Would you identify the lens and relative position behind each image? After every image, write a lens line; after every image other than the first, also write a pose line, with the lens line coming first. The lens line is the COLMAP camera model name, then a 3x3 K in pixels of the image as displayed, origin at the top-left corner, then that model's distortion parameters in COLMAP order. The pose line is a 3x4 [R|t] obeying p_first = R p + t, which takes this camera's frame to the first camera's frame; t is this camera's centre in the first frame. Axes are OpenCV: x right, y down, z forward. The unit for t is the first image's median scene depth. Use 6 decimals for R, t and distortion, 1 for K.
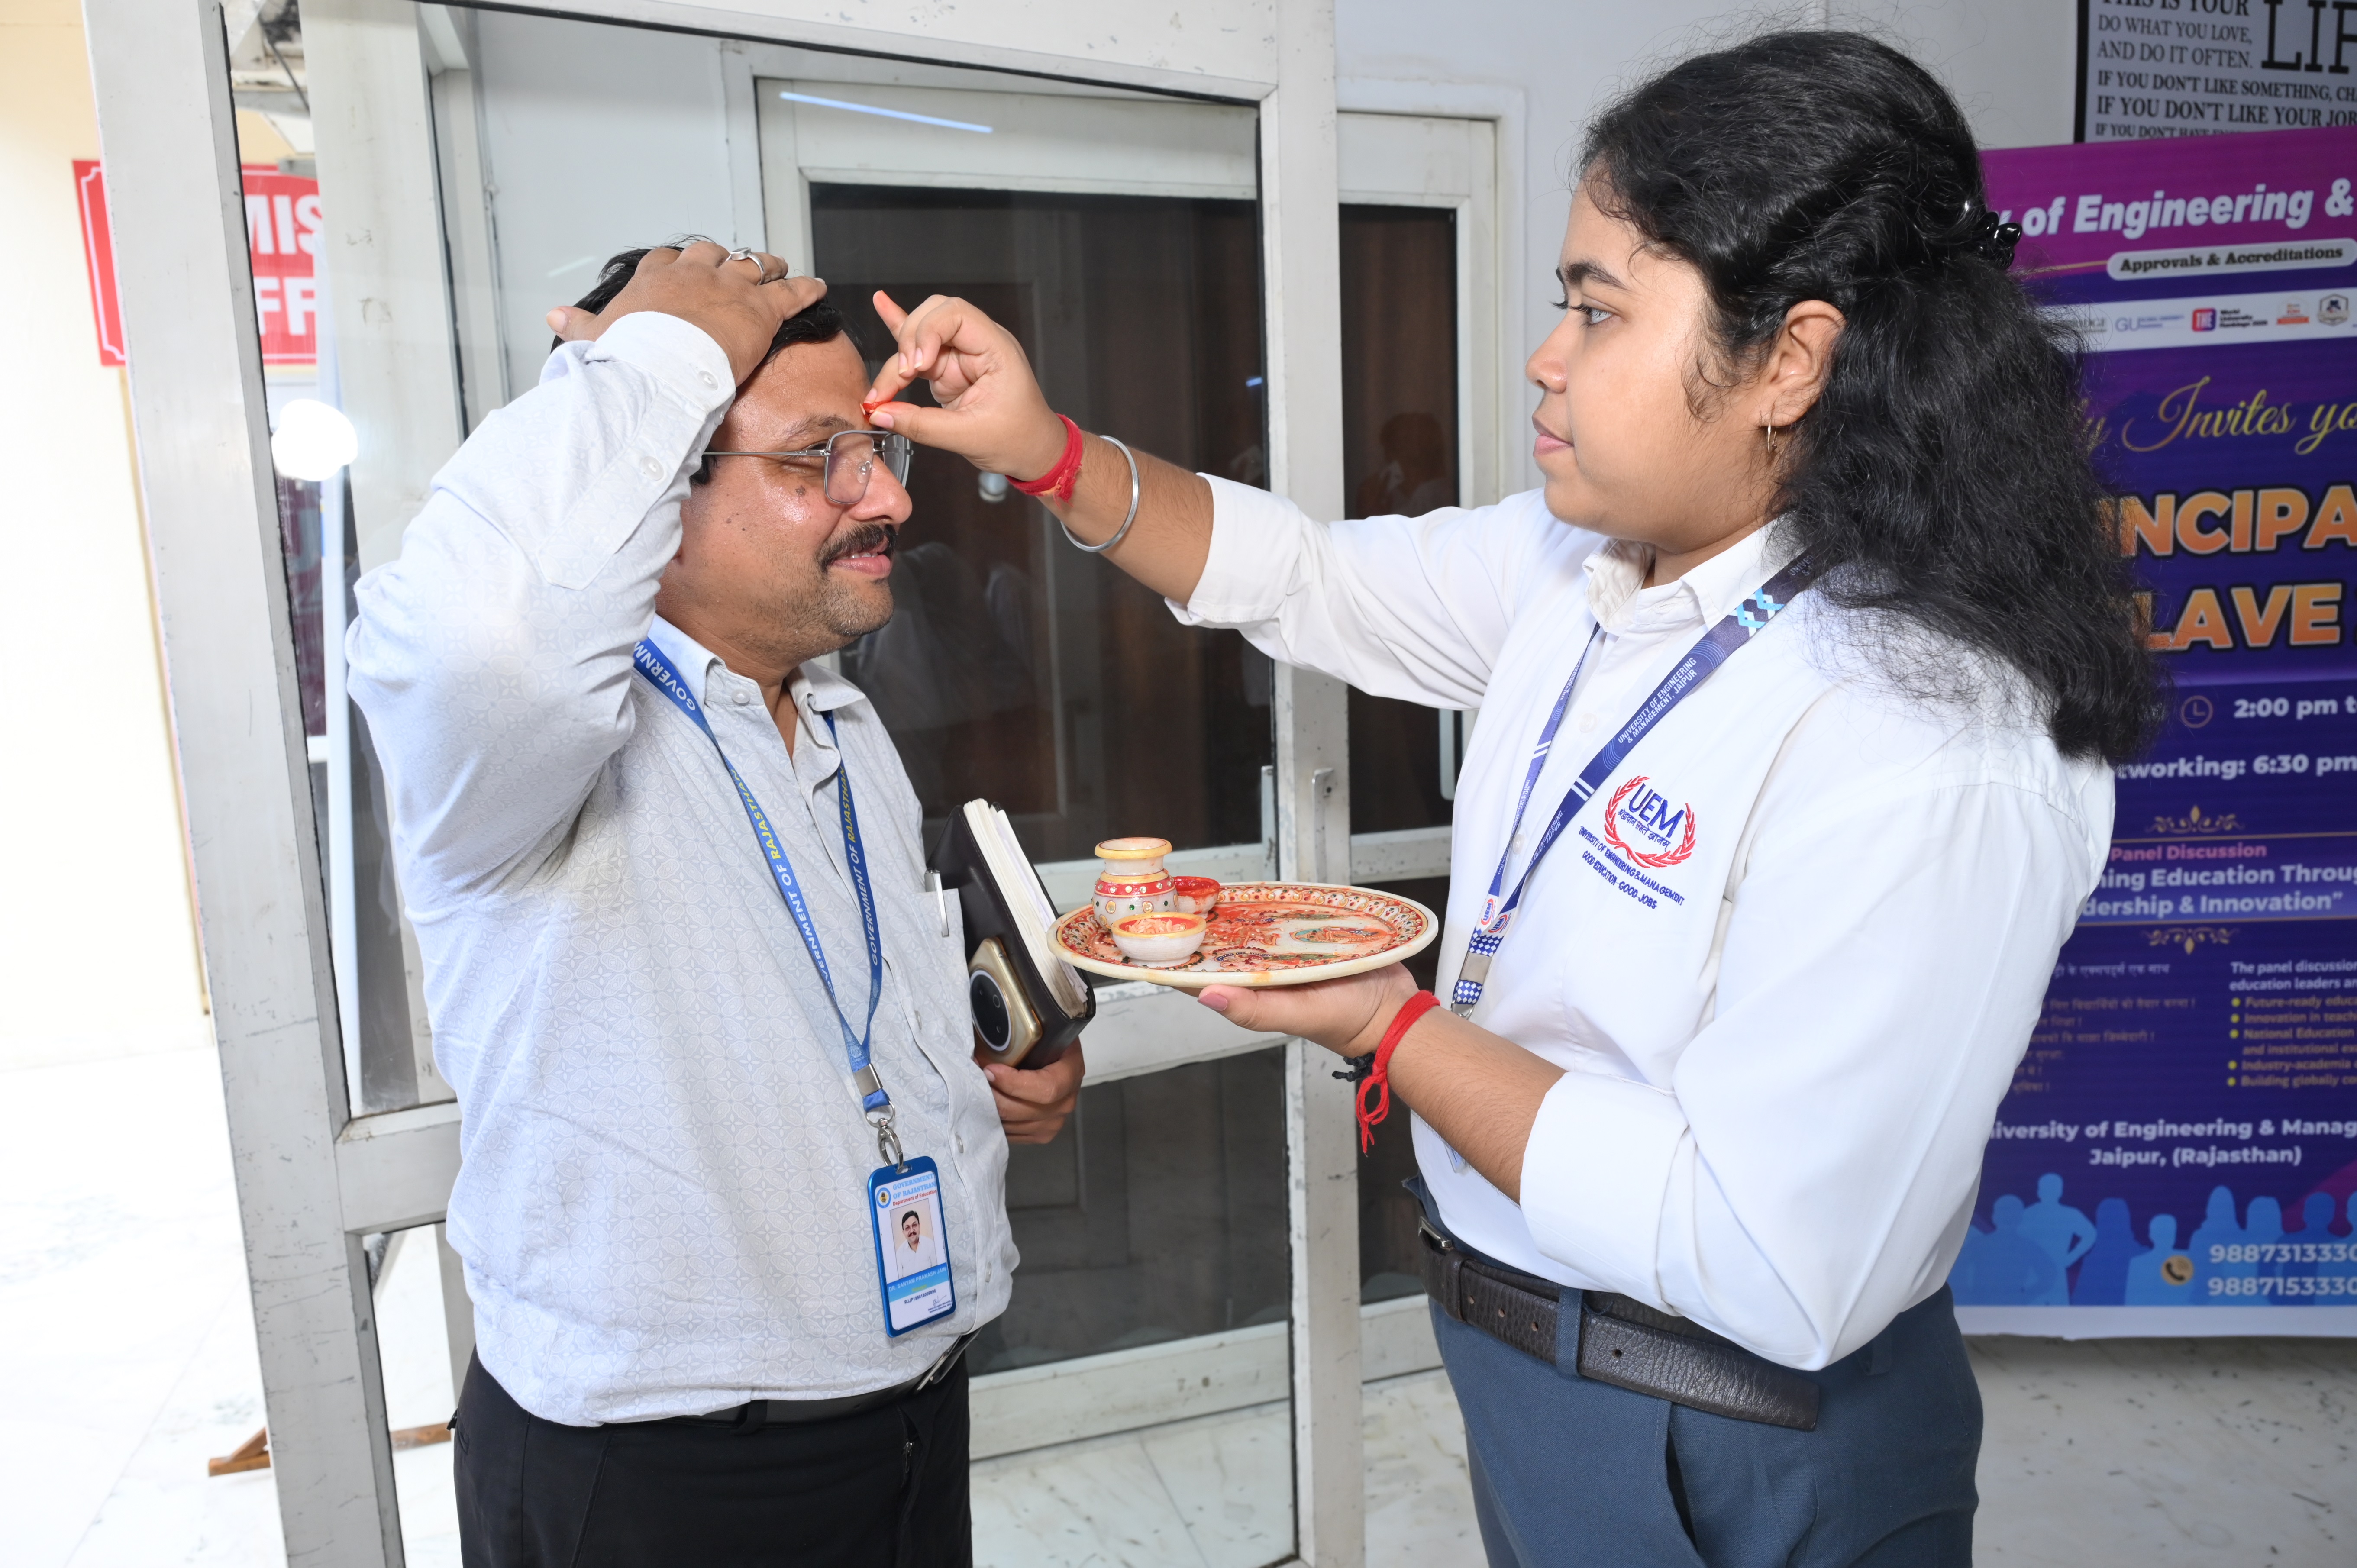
lens RADIAL K [[1561.1, 0, 1162.5], [0, 1561.1, 789.8], [0, 0, 1]] dist [-0.003019, -0.005222]
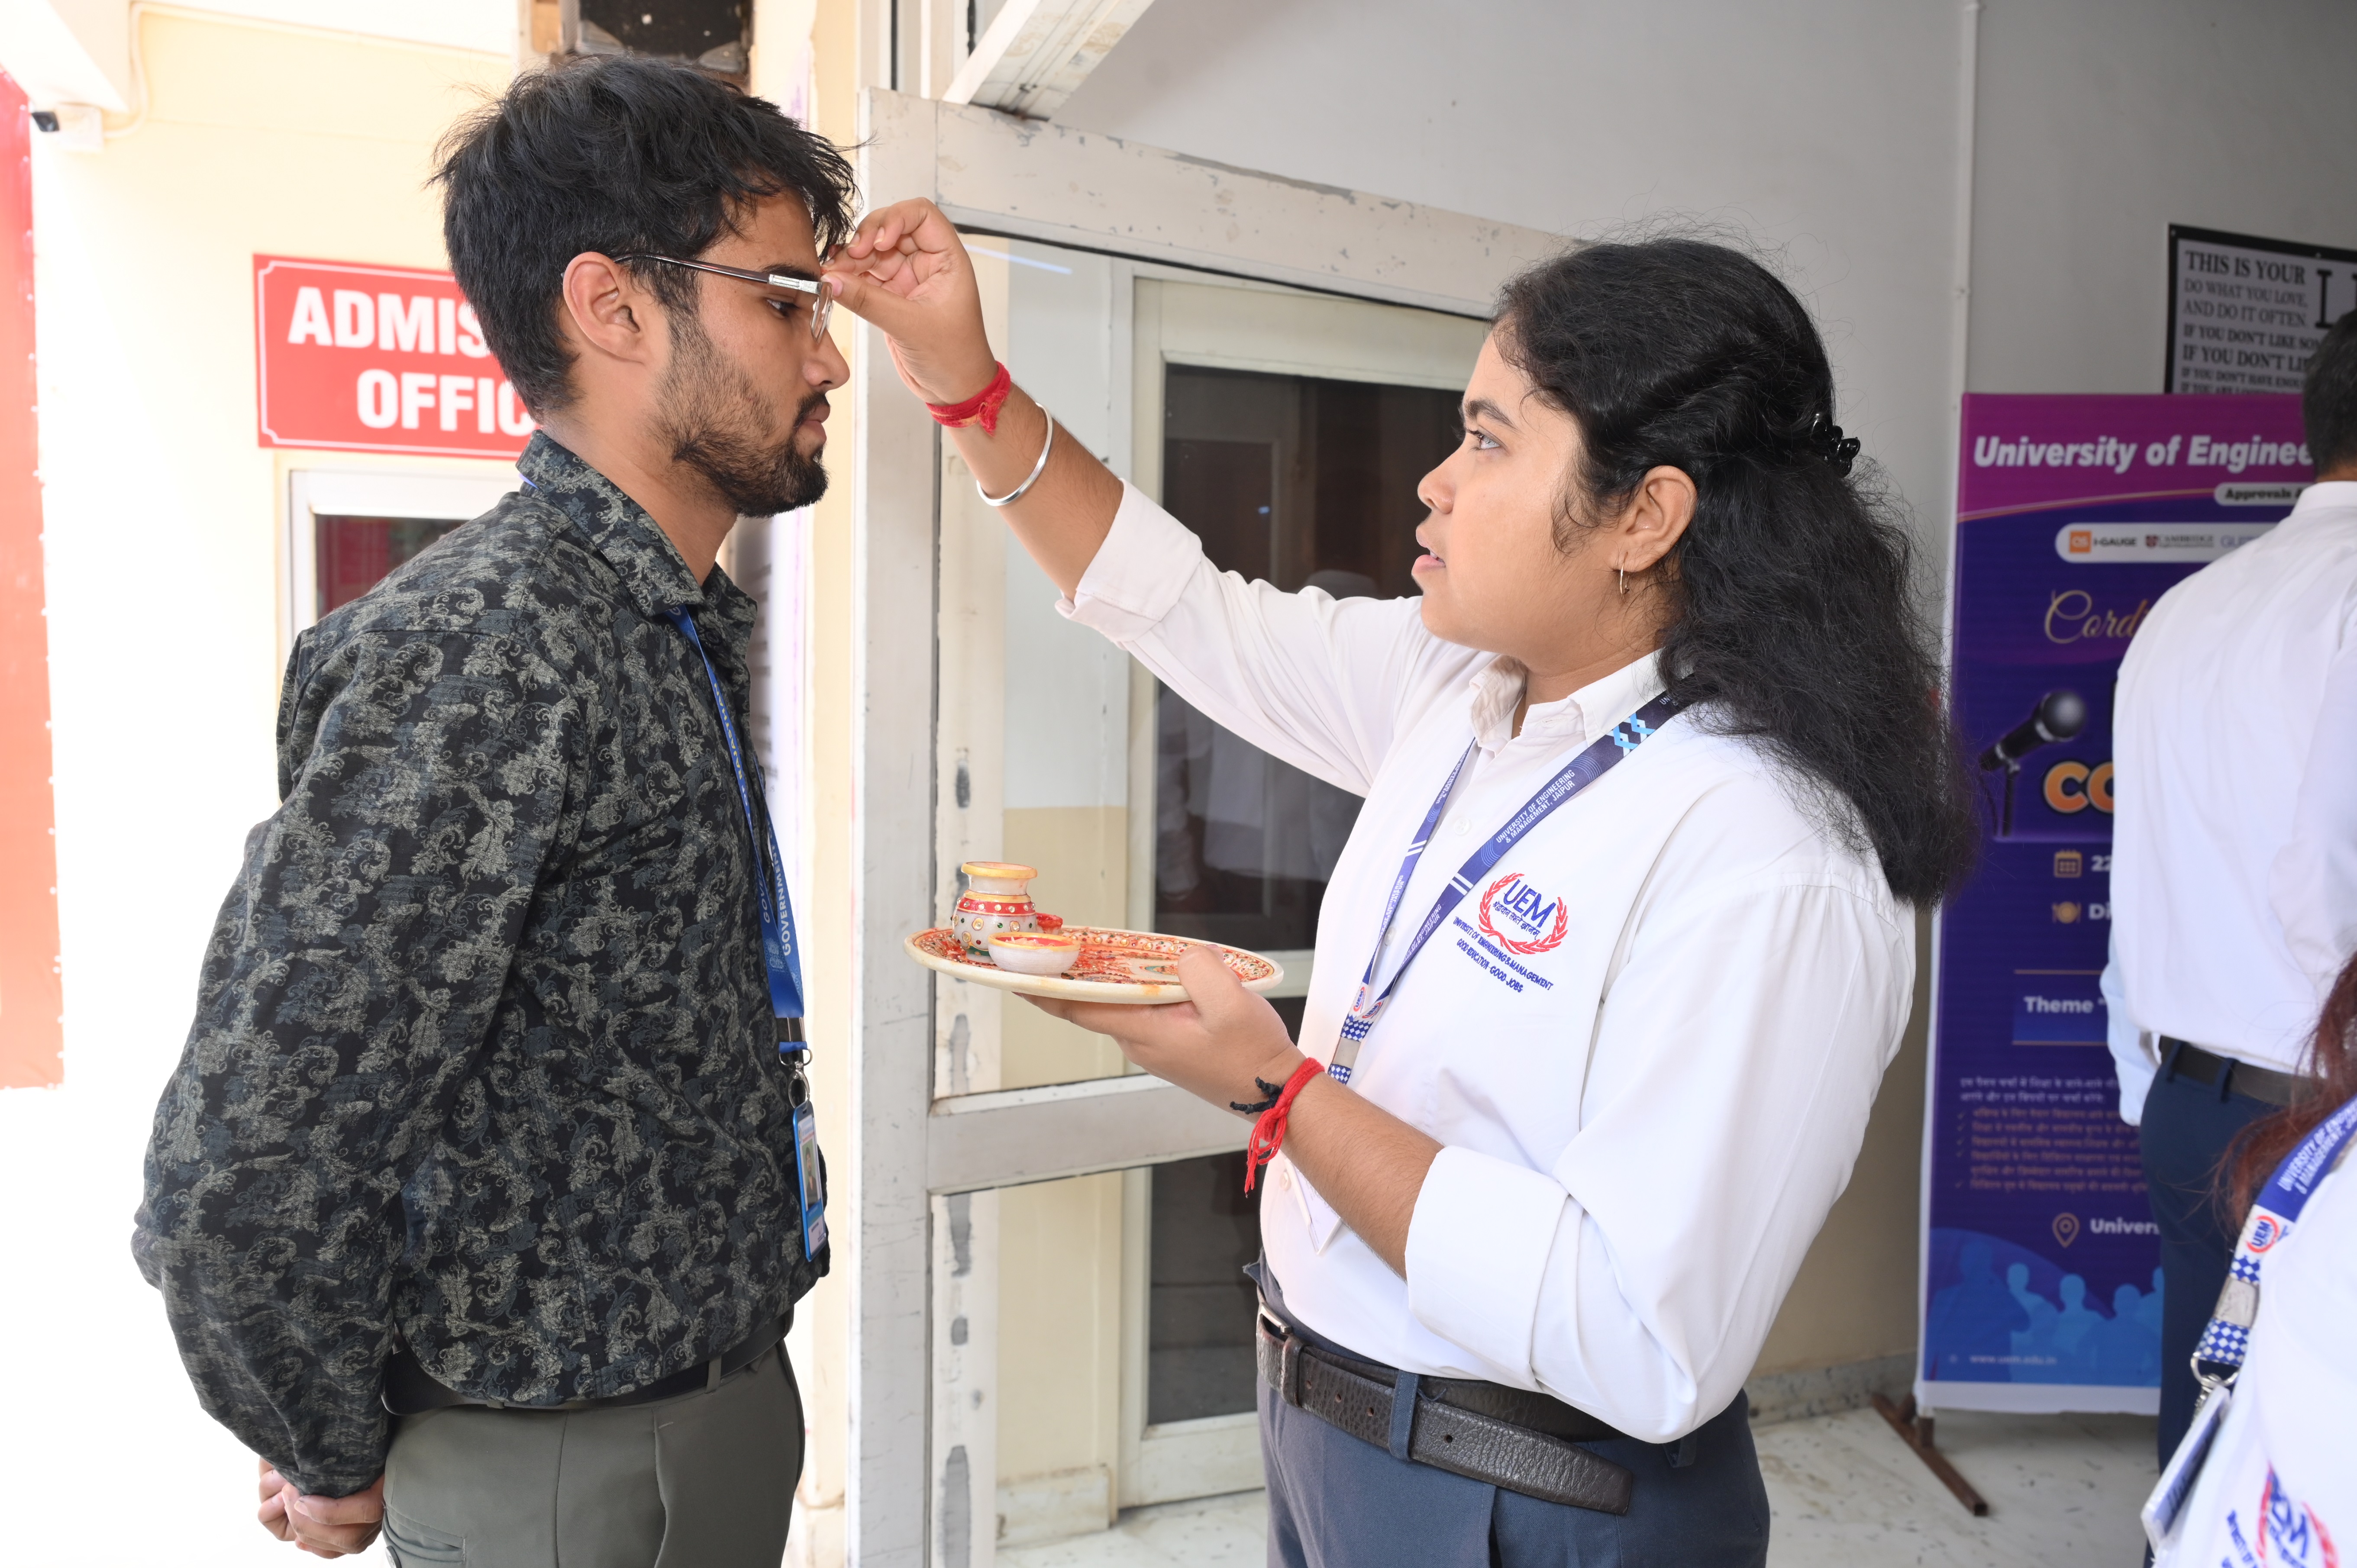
lens RADIAL K [[1671.0, 0, 1161.6], [0, 1671.0, 782.4], [0, 0, 1]] dist [0.006292, -0.006554]
pose [[0.997501, 0.051600, 0.048269, -0.245567], [-0.046925, 0.994519, -0.093435, 0.044311], [-0.052826, 0.090937, 0.994455, -0.216792]]
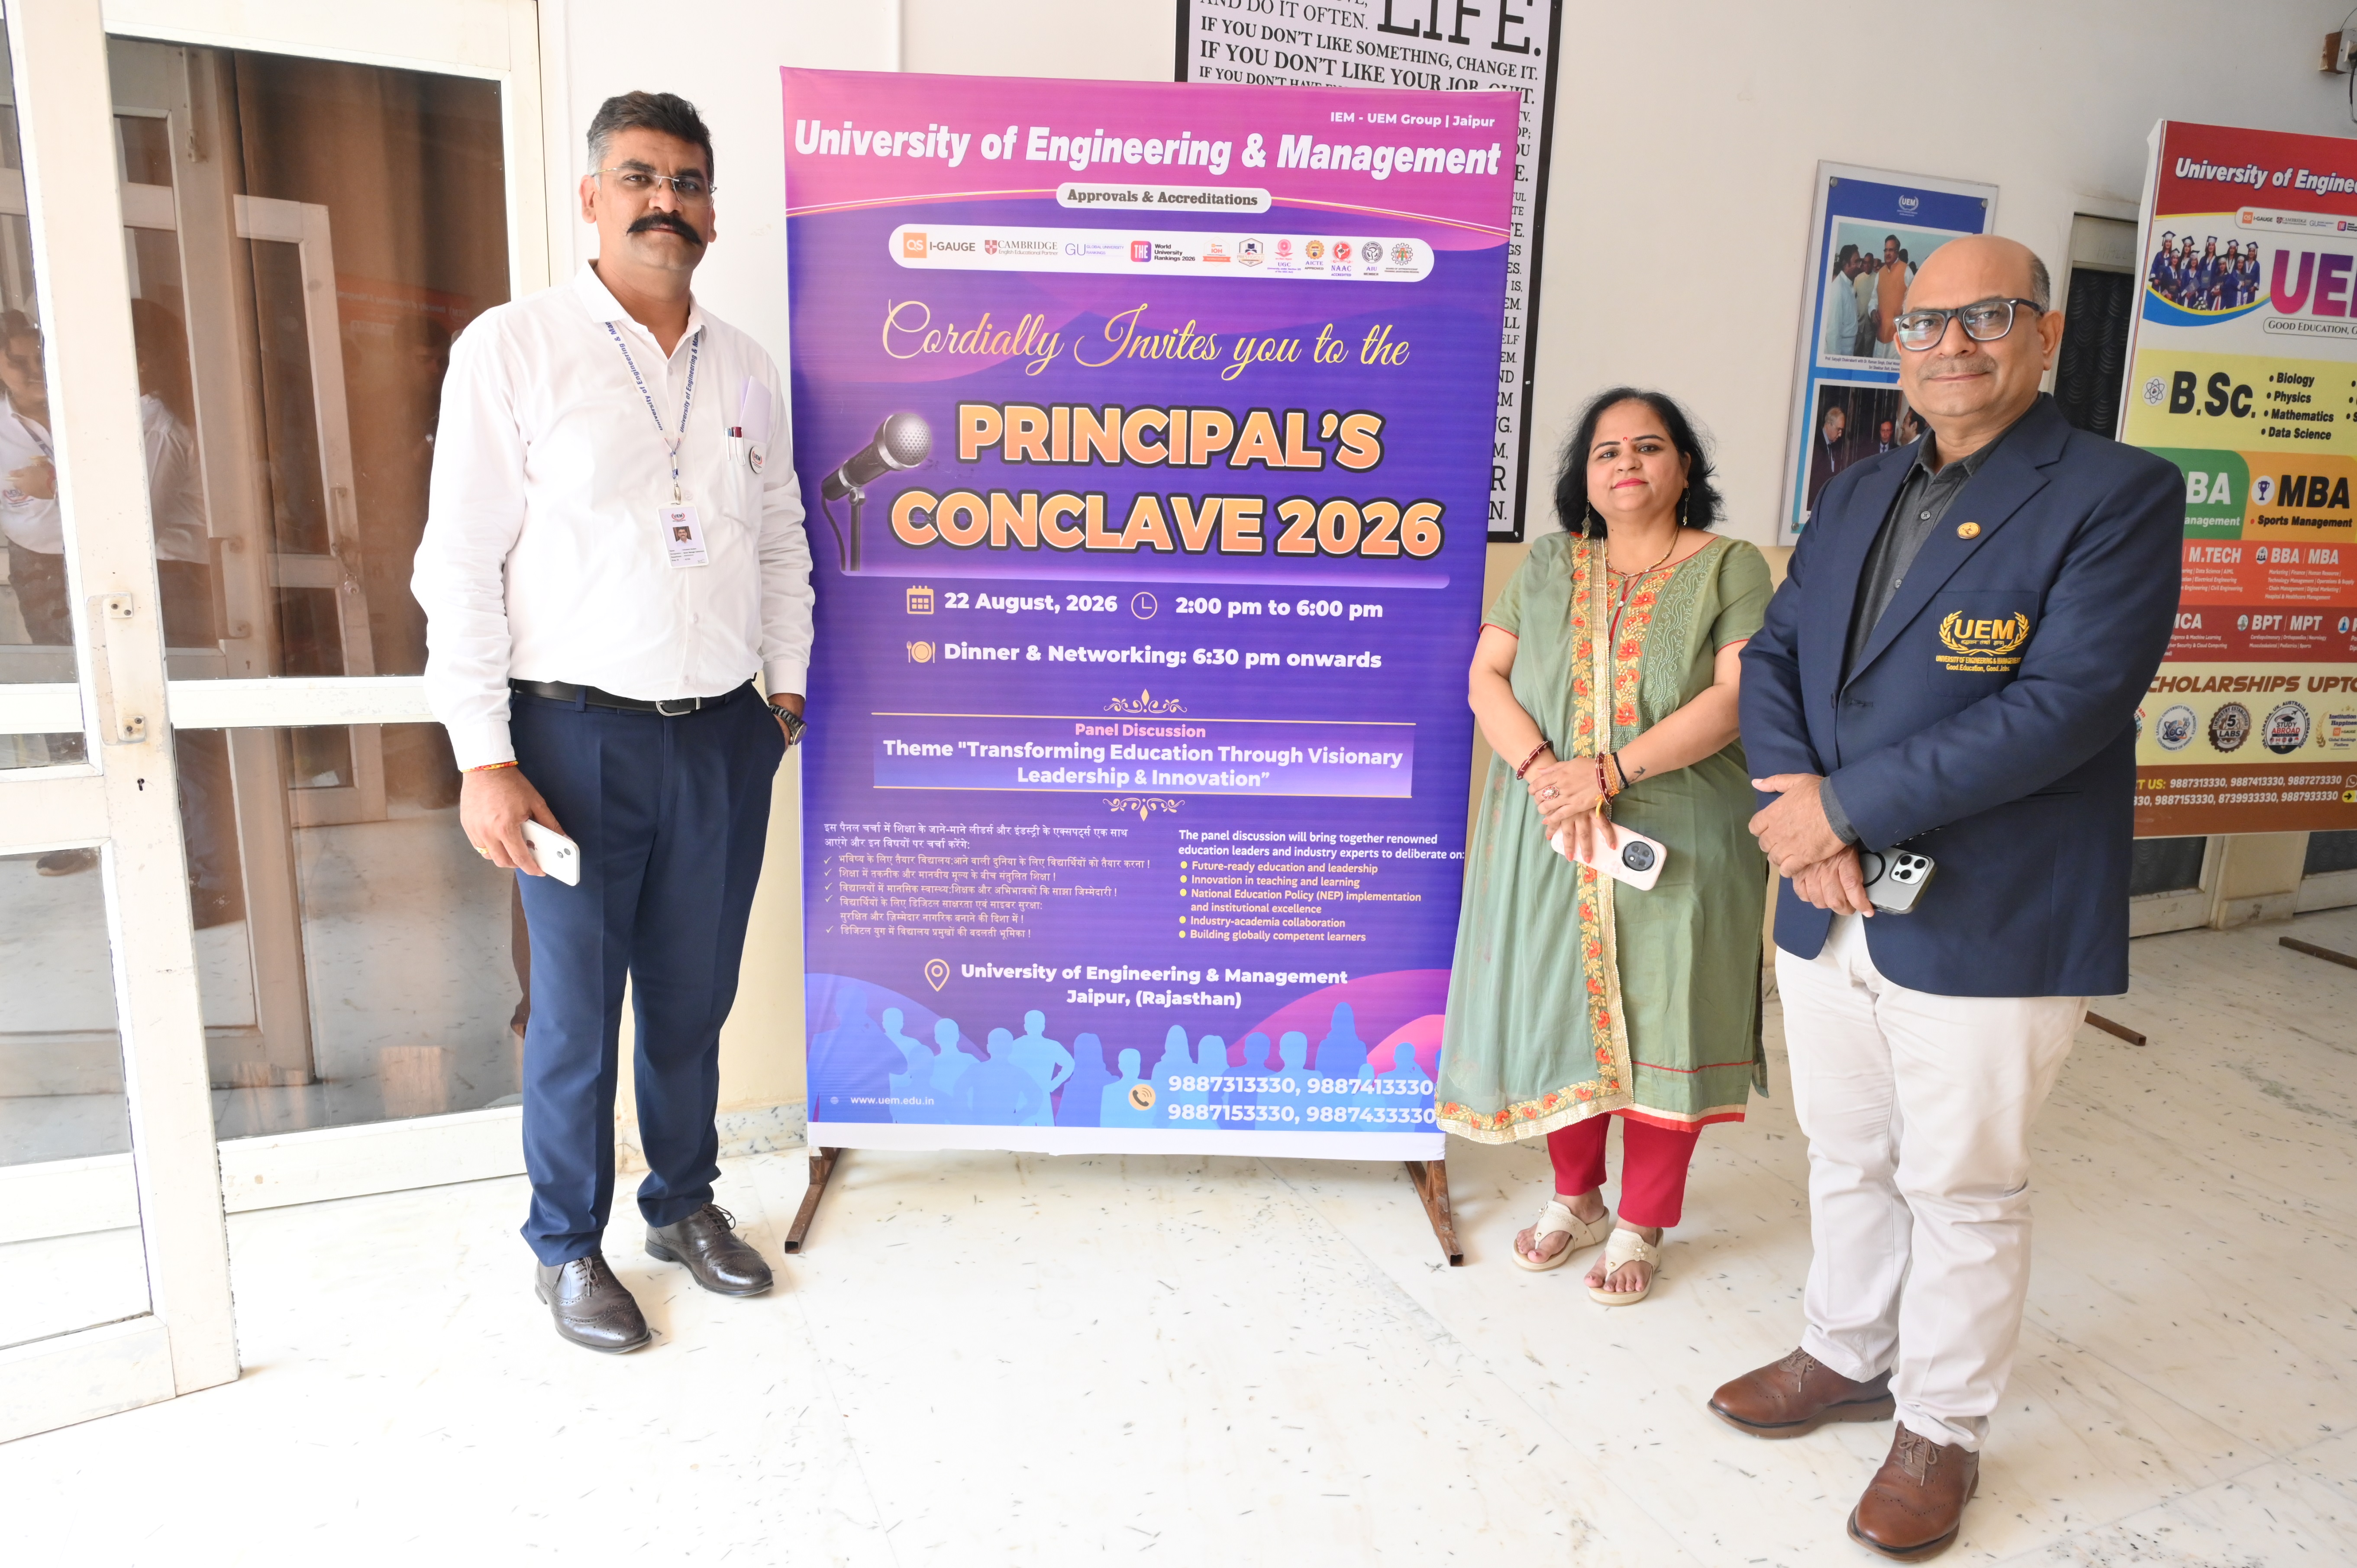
lens RADIAL K [[1561.1, 0, 1187.8], [0, 1561.1, 791.1], [0, 0, 1]] dist [-0.003019, -0.005222]
pose [[0.990457, 0.048588, 0.128976, 0.541682], [-0.056967, 0.996444, 0.062087, 0.011377], [-0.125501, -0.068842, 0.989702, -0.129206]]
